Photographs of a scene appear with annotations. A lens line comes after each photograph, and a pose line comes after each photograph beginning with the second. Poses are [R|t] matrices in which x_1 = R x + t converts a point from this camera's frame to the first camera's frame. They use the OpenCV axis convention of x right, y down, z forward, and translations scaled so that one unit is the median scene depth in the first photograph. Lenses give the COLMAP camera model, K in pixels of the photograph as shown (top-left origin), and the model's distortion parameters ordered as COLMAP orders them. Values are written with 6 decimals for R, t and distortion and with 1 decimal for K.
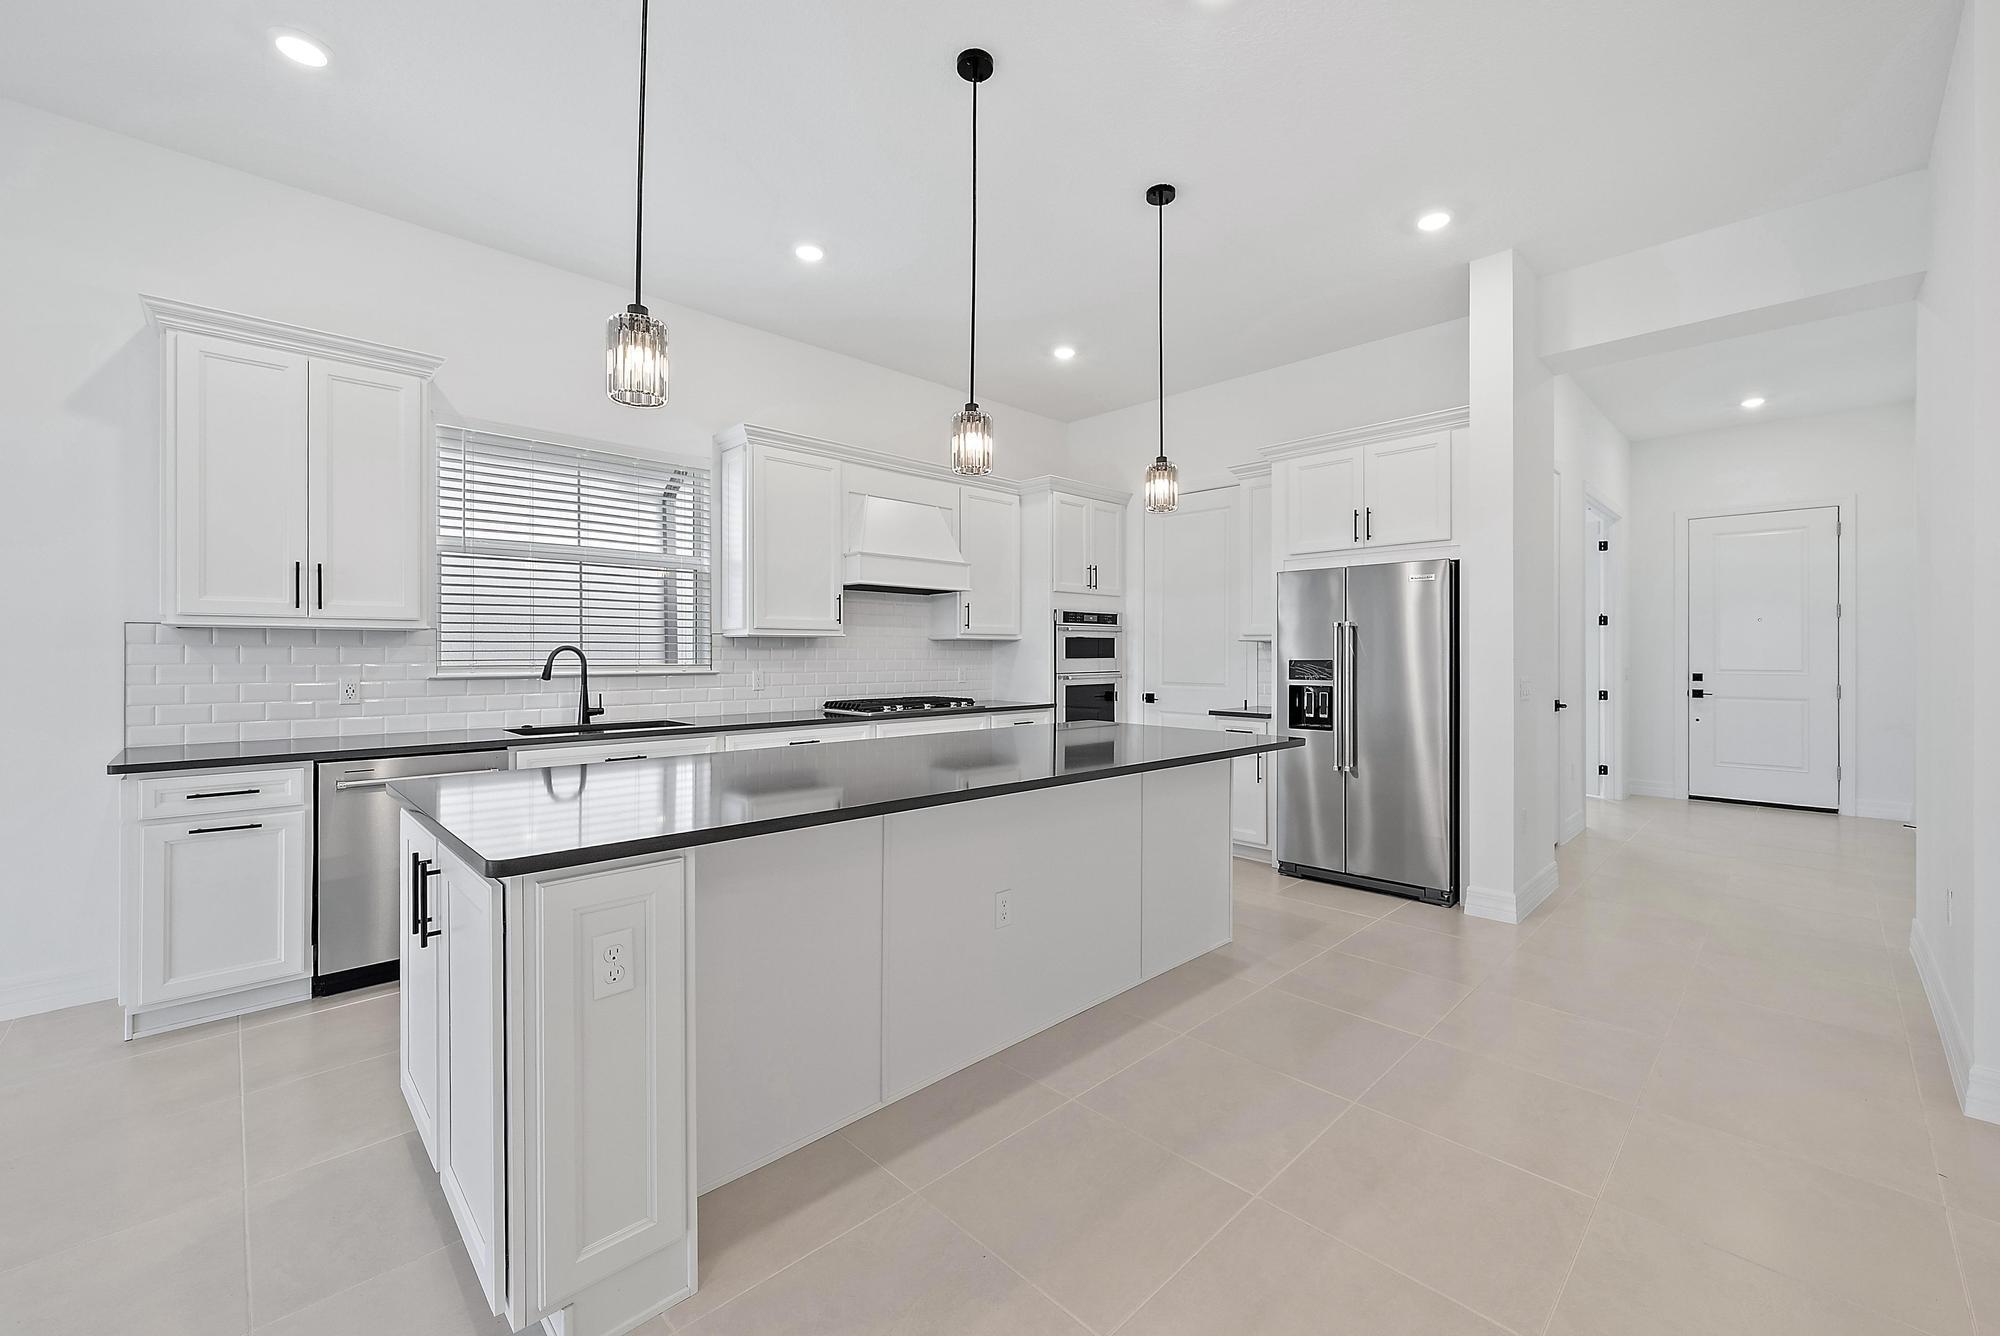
lens RADIAL K [[794.6, 0, 1006.4], [0, 794.6, 655.9], [0, 0, 1]] dist [-0.000576, -0.000179]
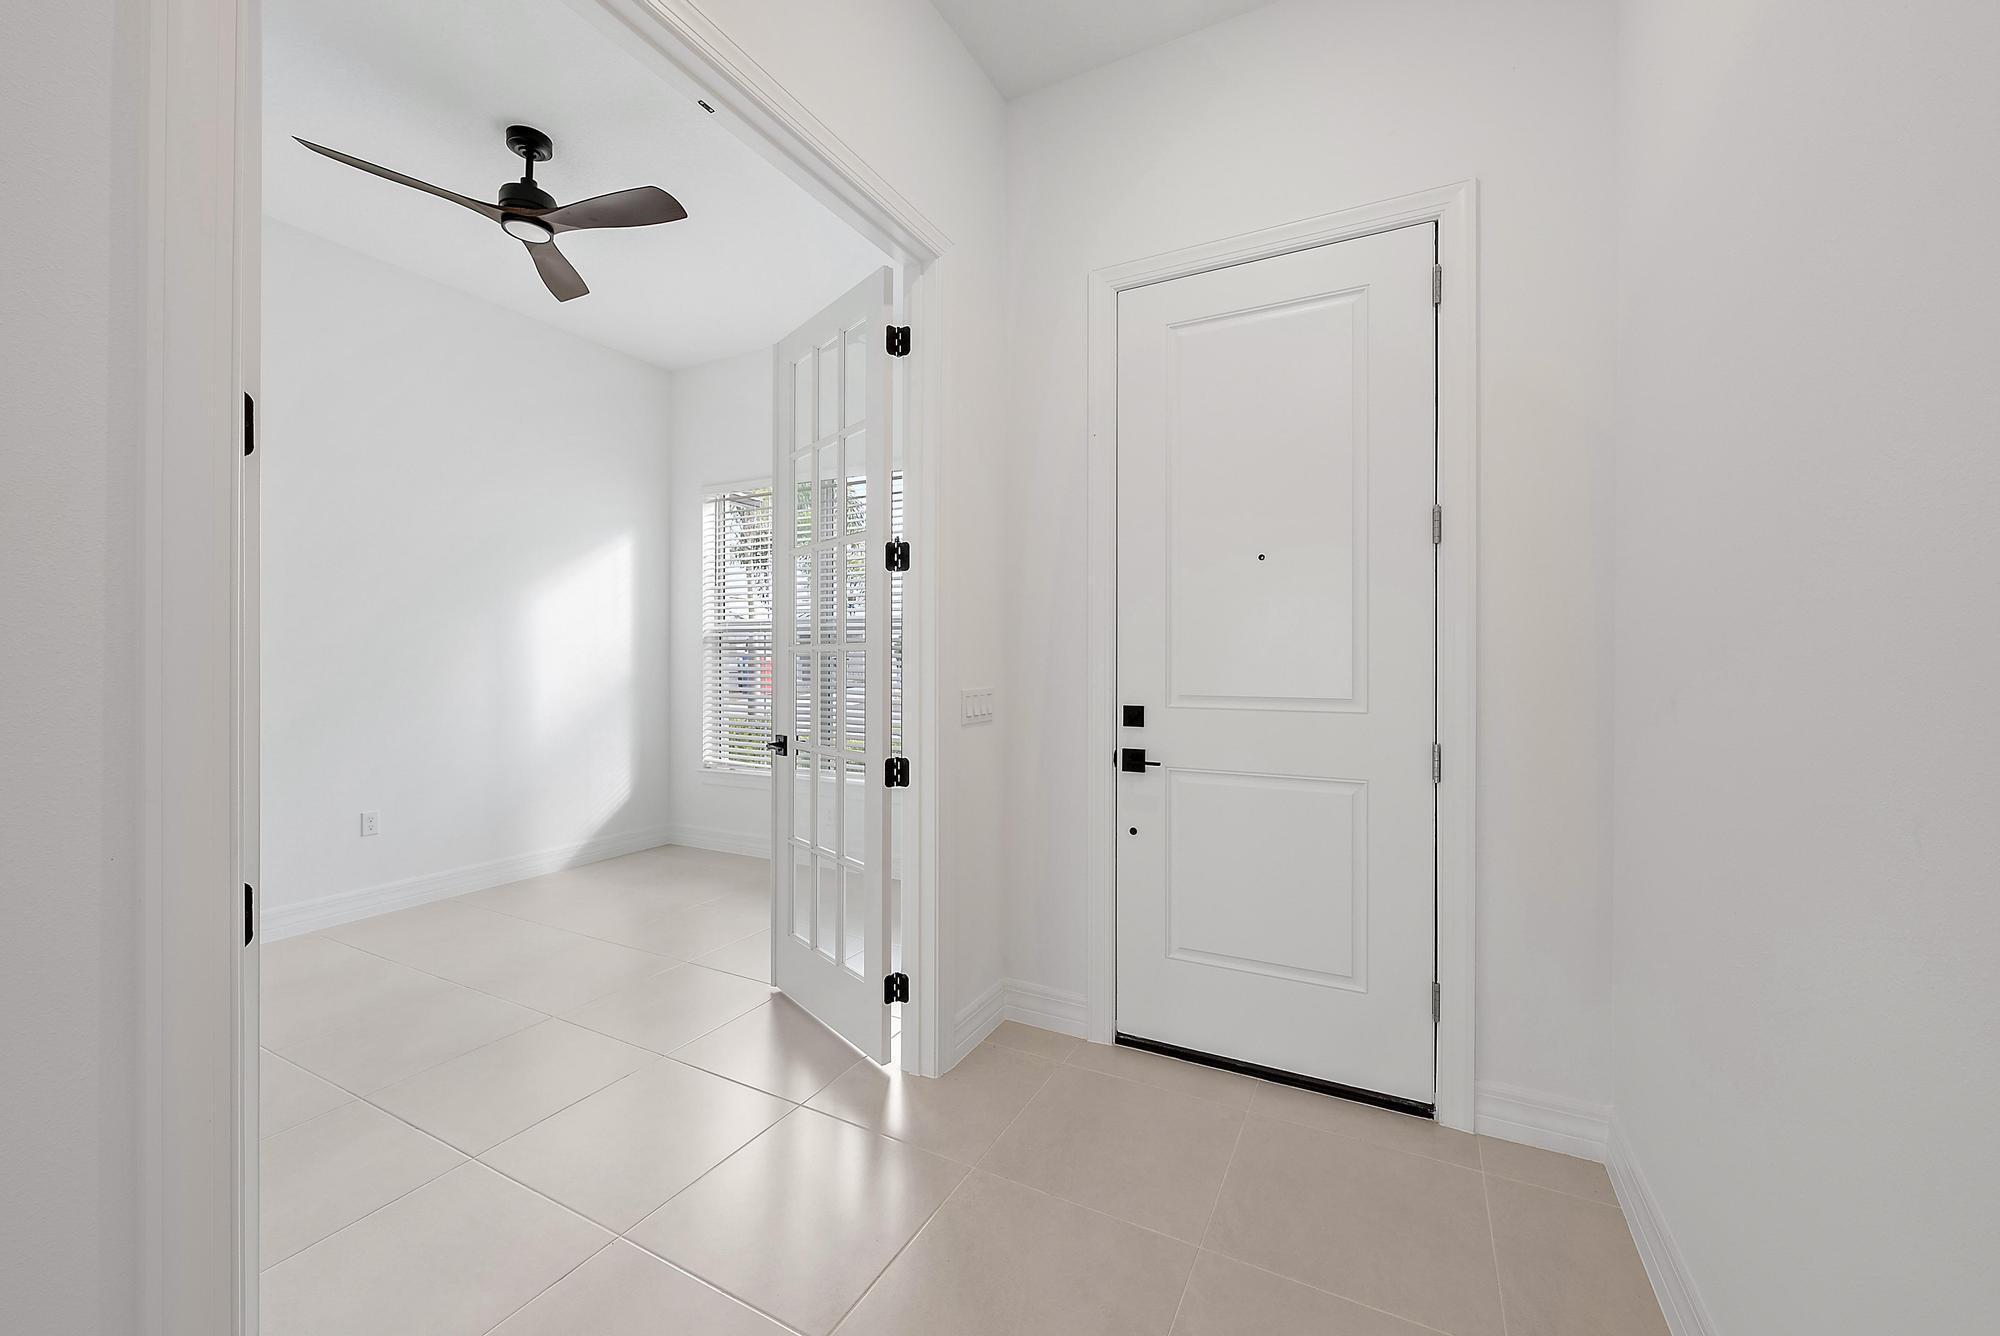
lens RADIAL K [[781.5, 0, 1004.6], [0, 781.5, 662.4], [0, 0, 1]] dist [0.001082, -0.002852]
pose [[0.953642, 0.002380, 0.300935, 1.071264], [-0.002717, 0.999996, 0.000703, 0.002565], [-0.300932, -0.001488, 0.953644, 1.021596]]
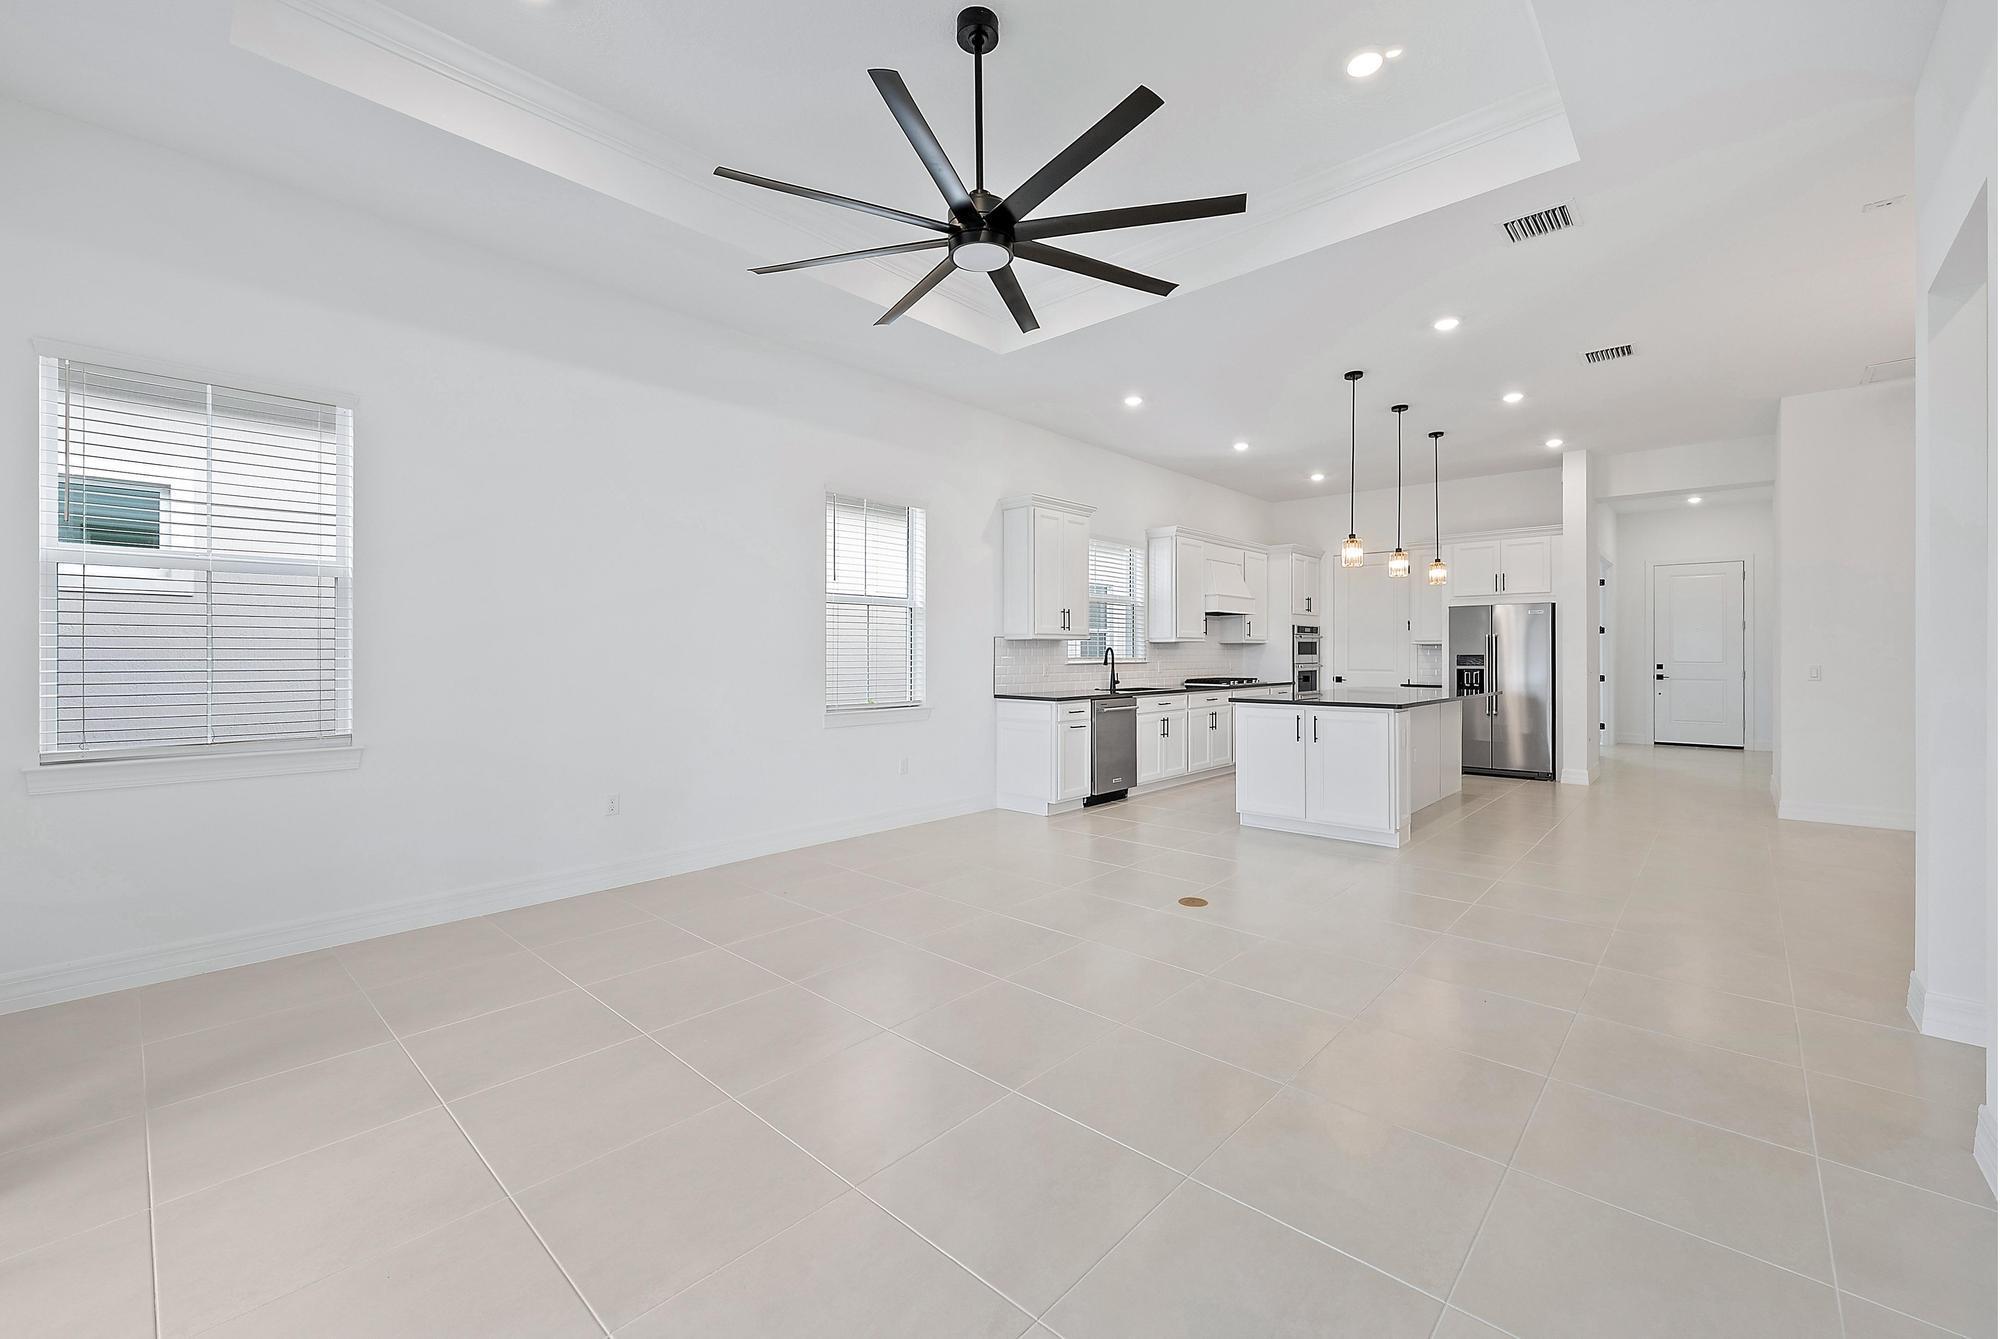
lens RADIAL K [[794.6, 0, 1006.4], [0, 794.6, 657.4], [0, 0, 1]] dist [-0.000576, -0.000179]
pose [[0.998565, -0.001202, 0.053538, -0.770392], [0.001113, 0.999998, 0.001689, 0.006872], [-0.053540, -0.001627, 0.998564, -0.763126]]
